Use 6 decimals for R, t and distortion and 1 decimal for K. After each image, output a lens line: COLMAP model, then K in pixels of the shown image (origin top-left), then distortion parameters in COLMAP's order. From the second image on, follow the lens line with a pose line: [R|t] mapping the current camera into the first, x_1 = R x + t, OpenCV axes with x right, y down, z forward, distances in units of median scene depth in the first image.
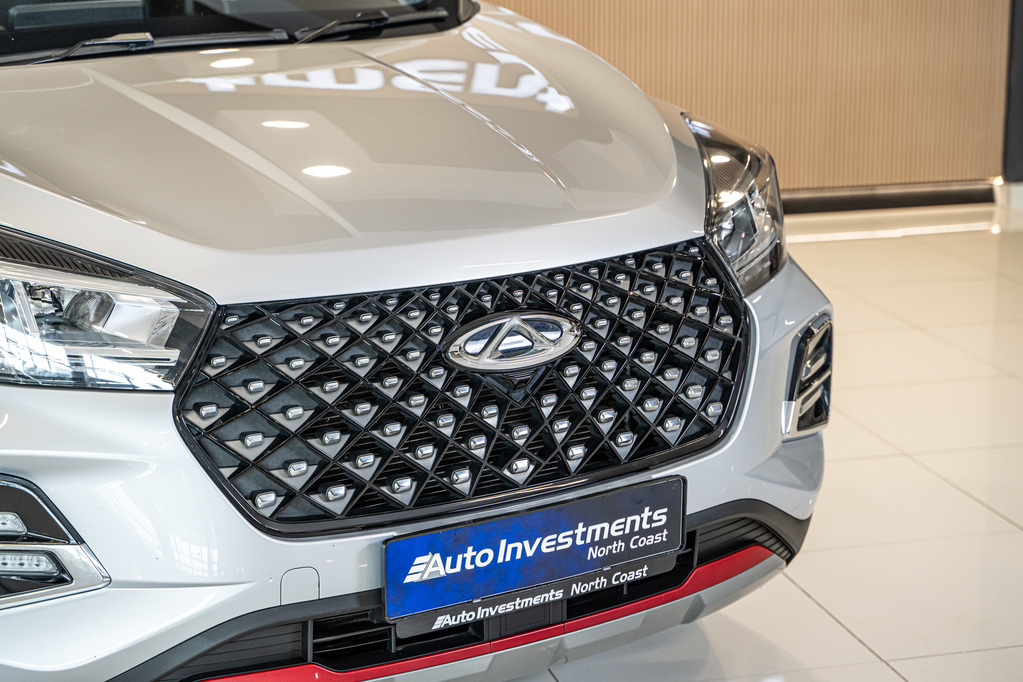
lens RADIAL K [[2167.7, 0, 511.5], [0, 2167.7, 341.0], [0, 0, 1]] dist [-0.011018, -0.174148]
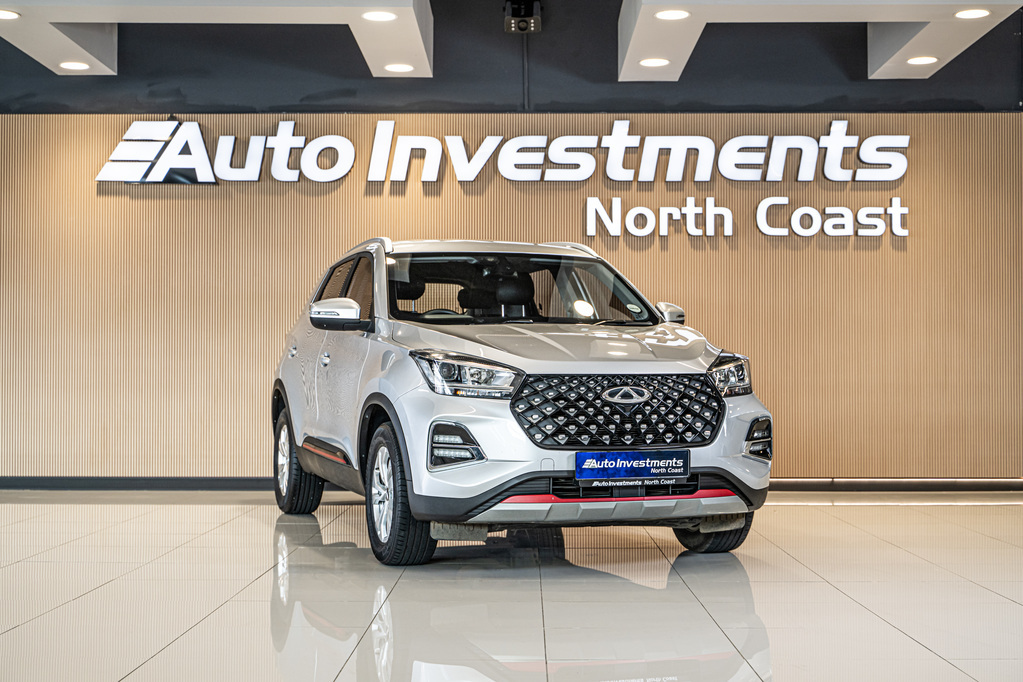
lens RADIAL K [[1539.8, 0, 511.5], [0, 1539.8, 341.0], [0, 0, 1]] dist [-0.006245, -0.014618]
pose [[0.963921, 0.000687, -0.266189, 0.416458], [-0.067930, 0.967521, -0.243492, 0.459167], [0.257376, 0.252789, 0.932660, -1.047762]]
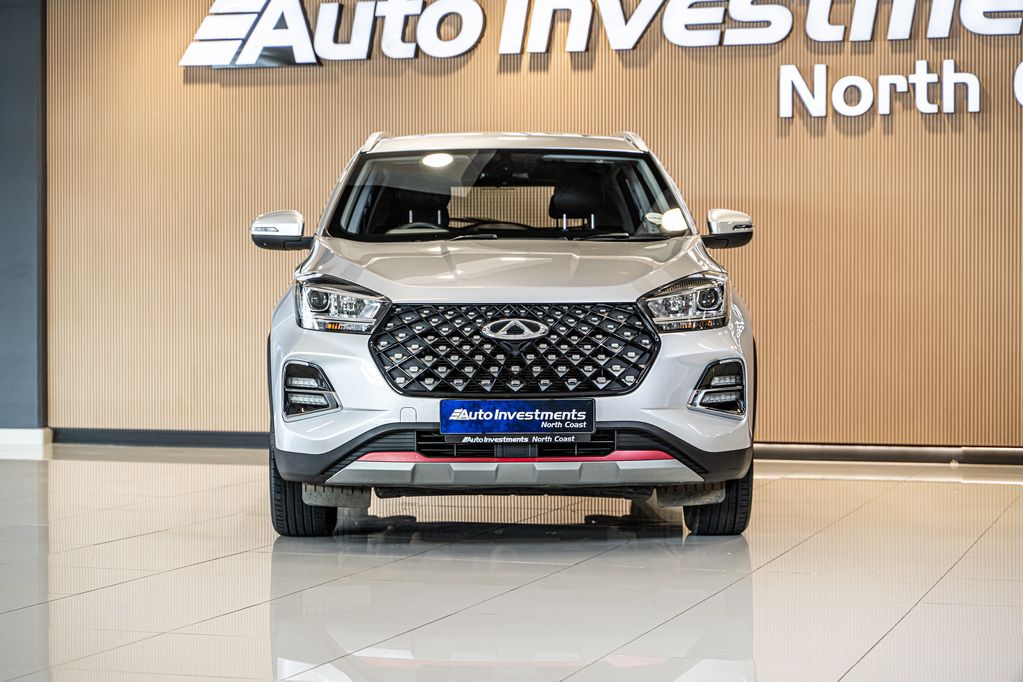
lens RADIAL K [[2167.7, 0, 511.5], [0, 2167.7, 341.0], [0, 0, 1]] dist [-0.011018, -0.174148]
pose [[0.839728, 0.014066, -0.542825, 1.300041], [-0.129877, 0.975852, -0.175626, 0.434258], [0.527247, 0.217978, 0.821277, -0.962066]]
